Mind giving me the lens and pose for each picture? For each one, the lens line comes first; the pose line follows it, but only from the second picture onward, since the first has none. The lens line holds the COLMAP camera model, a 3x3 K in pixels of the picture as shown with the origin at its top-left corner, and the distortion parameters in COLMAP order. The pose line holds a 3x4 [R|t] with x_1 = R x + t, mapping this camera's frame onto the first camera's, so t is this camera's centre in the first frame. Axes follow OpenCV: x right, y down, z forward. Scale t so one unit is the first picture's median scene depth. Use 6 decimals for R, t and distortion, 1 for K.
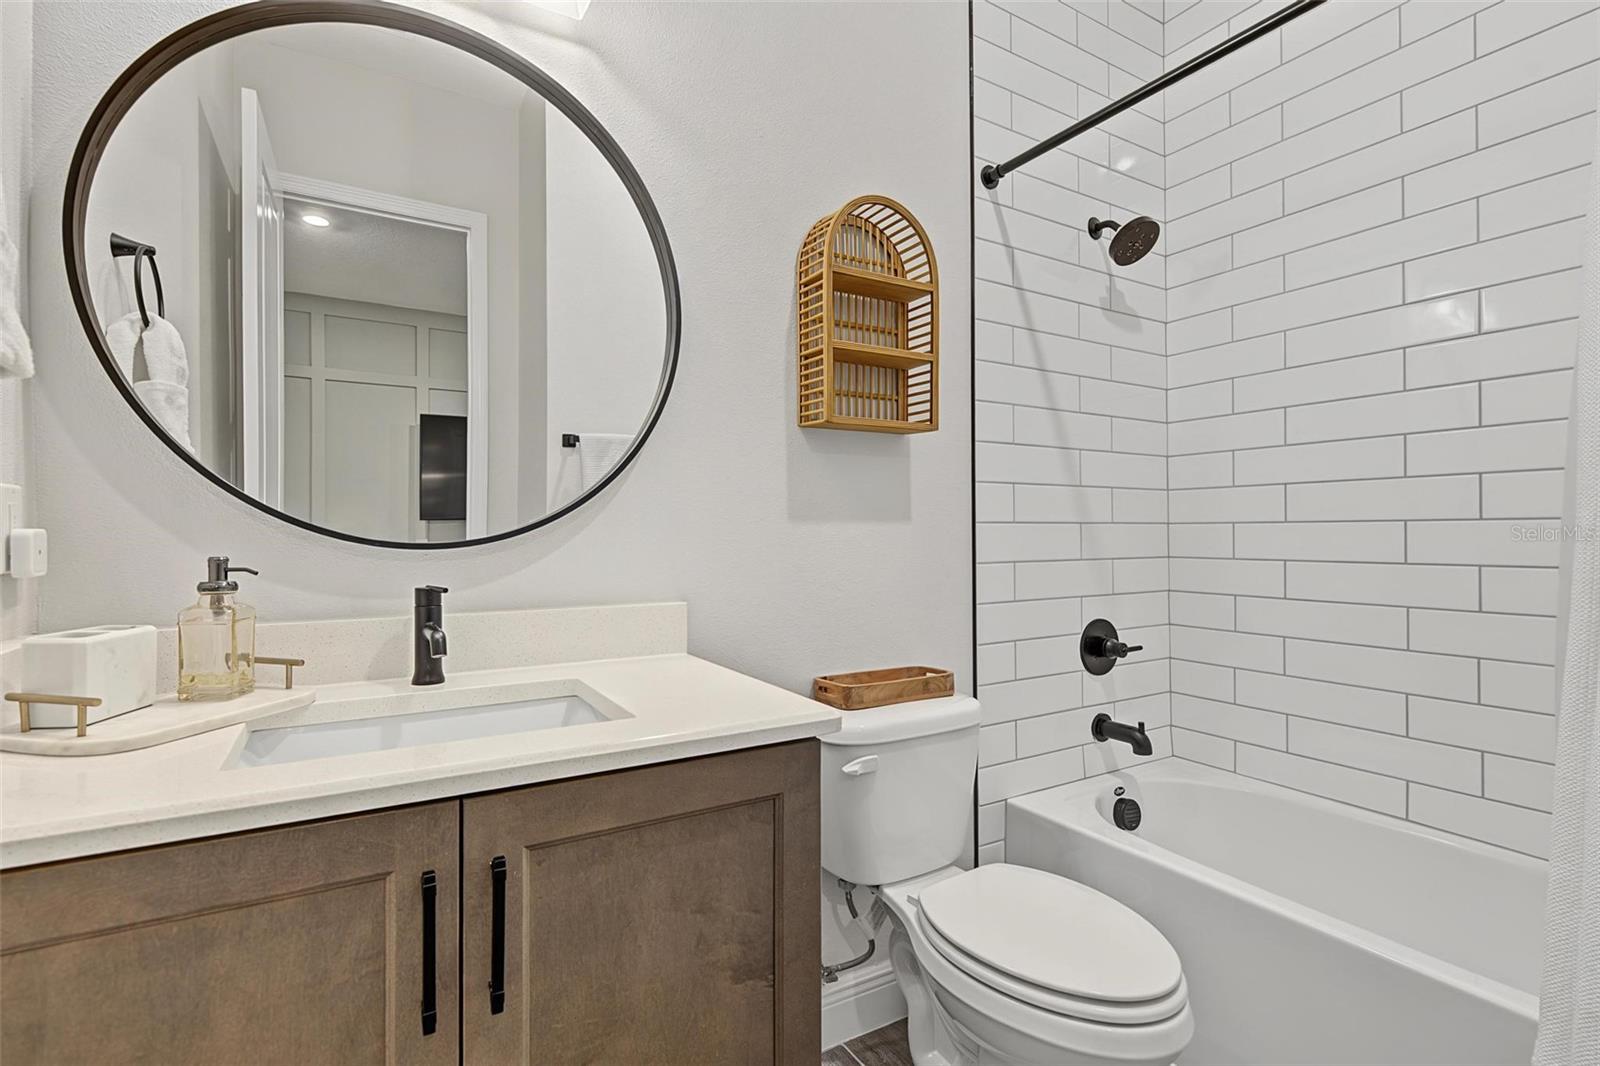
lens RADIAL K [[741.1, 0, 798.1], [0, 741.1, 537.6], [0, 0, 1]] dist [-0.006909, 0.000074]
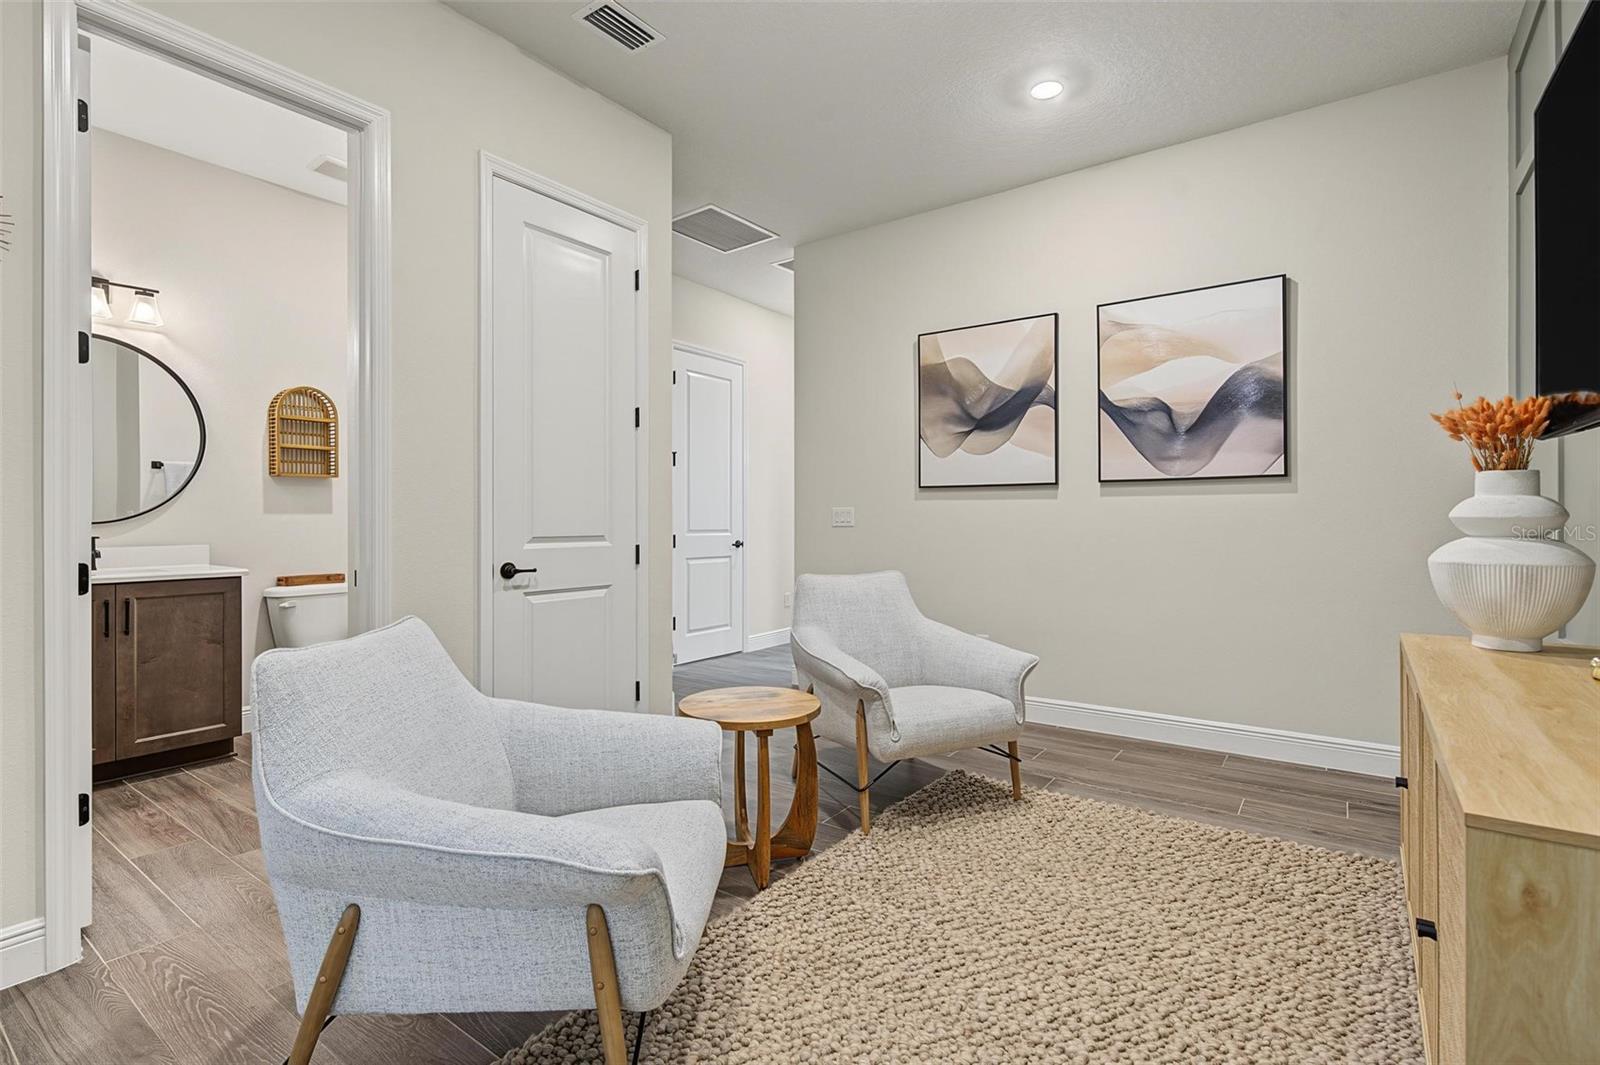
lens RADIAL K [[741.1, 0, 801.0], [0, 741.1, 523.6], [0, 0, 1]] dist [-0.006909, 0.000074]
pose [[0.918644, -0.006682, 0.395029, 1.336754], [0.007594, 0.999971, -0.000745, 0.054285], [-0.395013, 0.003685, 0.918668, -3.992810]]
